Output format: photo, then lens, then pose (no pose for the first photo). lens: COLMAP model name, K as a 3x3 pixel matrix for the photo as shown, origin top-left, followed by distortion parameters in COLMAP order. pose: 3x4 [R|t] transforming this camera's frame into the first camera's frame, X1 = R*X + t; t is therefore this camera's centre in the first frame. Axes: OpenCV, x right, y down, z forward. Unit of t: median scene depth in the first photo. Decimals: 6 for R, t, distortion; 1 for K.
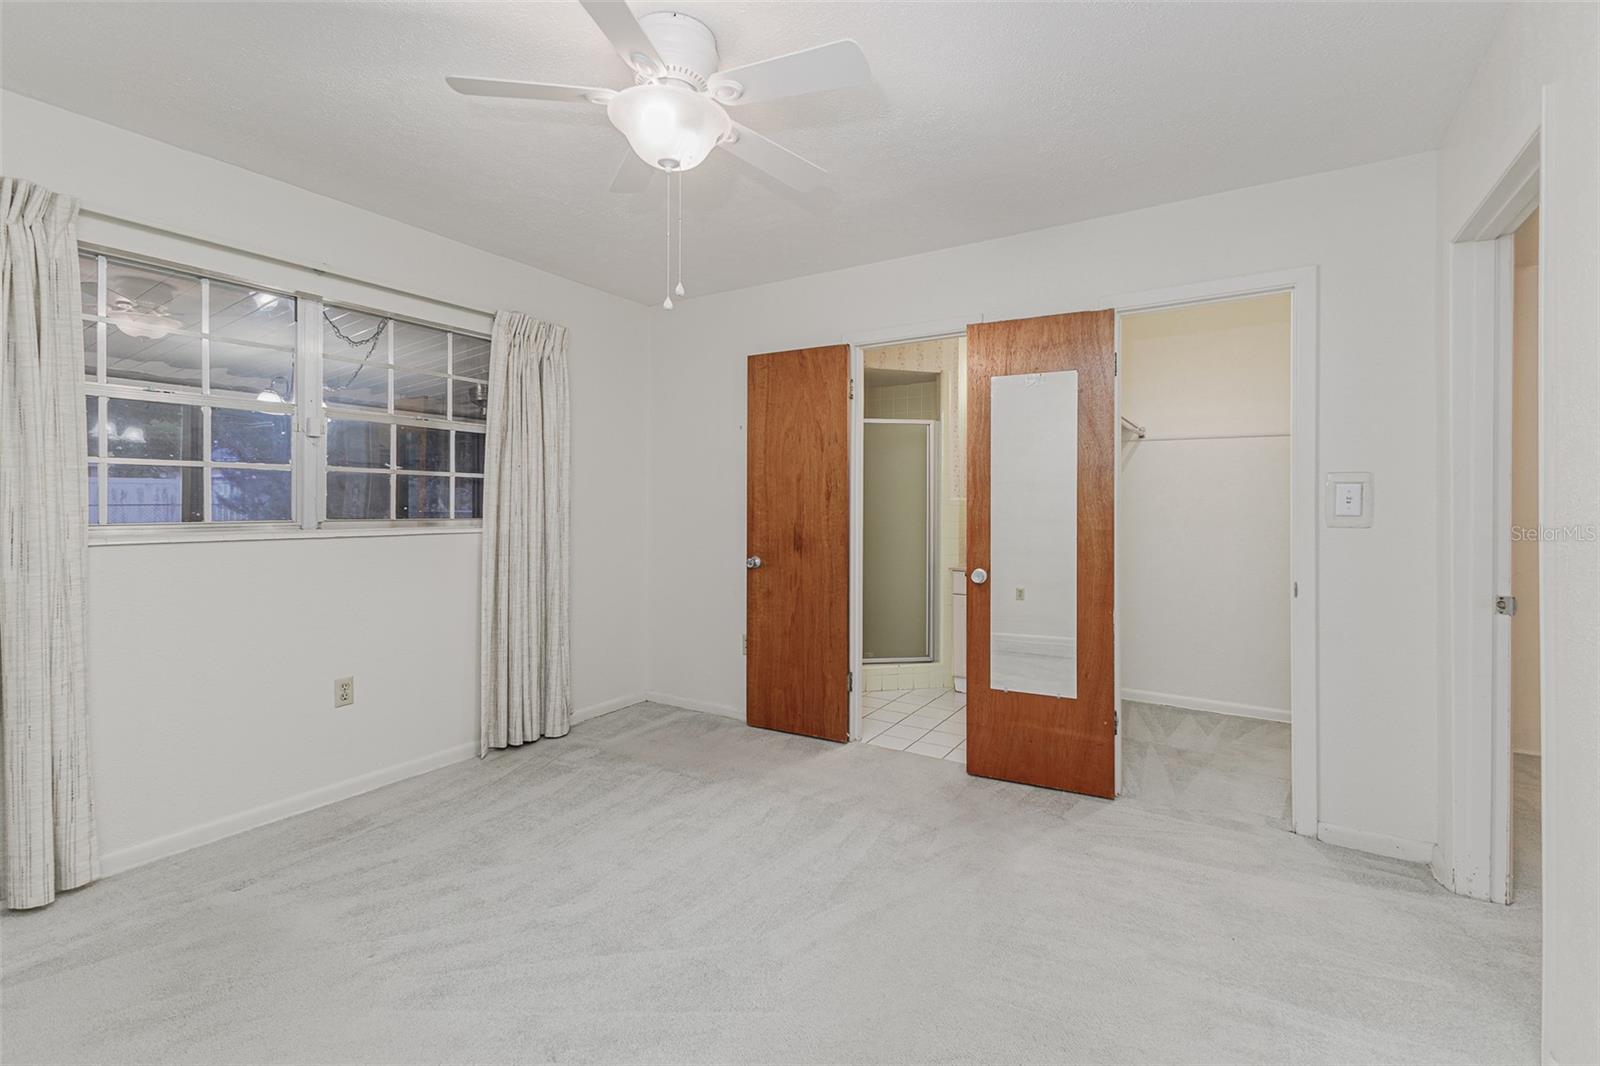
lens RADIAL K [[714.9, 0, 796.1], [0, 714.9, 508.3], [0, 0, 1]] dist [-0.000526, -0.000129]
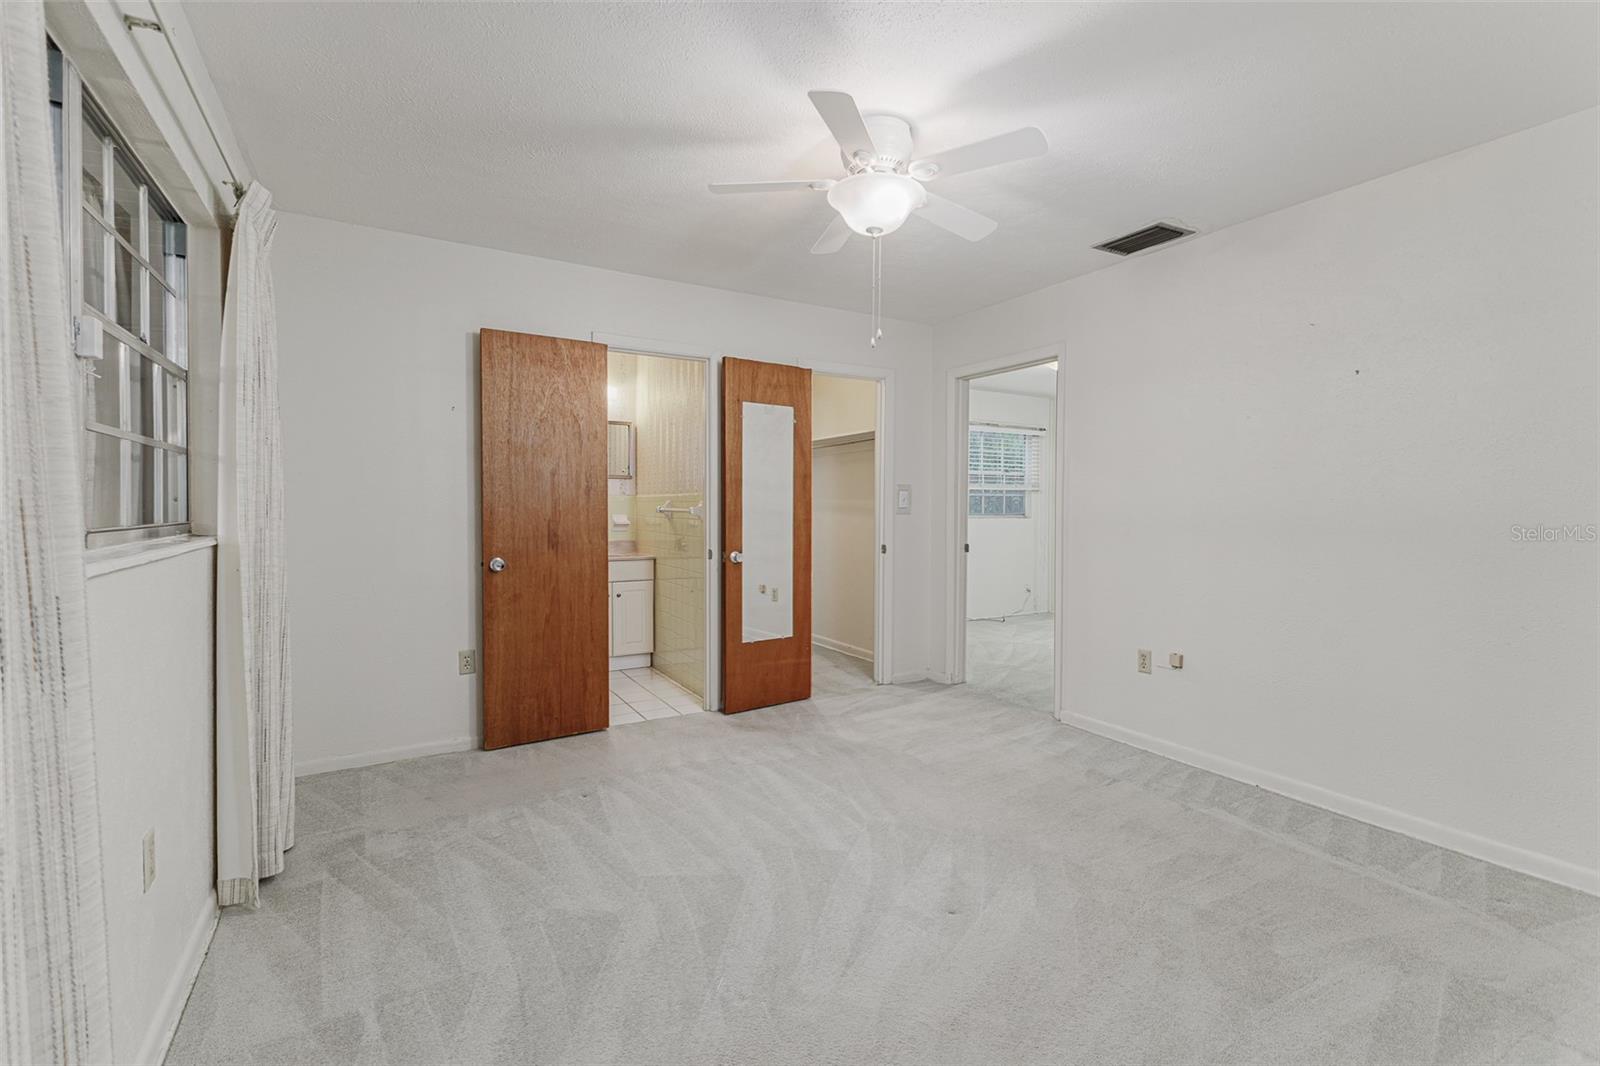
lens RADIAL K [[694.5, 0, 797.3], [0, 694.5, 523.2], [0, 0, 1]] dist [0.000013, 0.000065]
pose [[0.462106, -0.027468, 0.886399, -0.782247], [-0.000409, 0.999513, 0.031187, -0.003952], [-0.886825, -0.014774, 0.461870, 0.328184]]
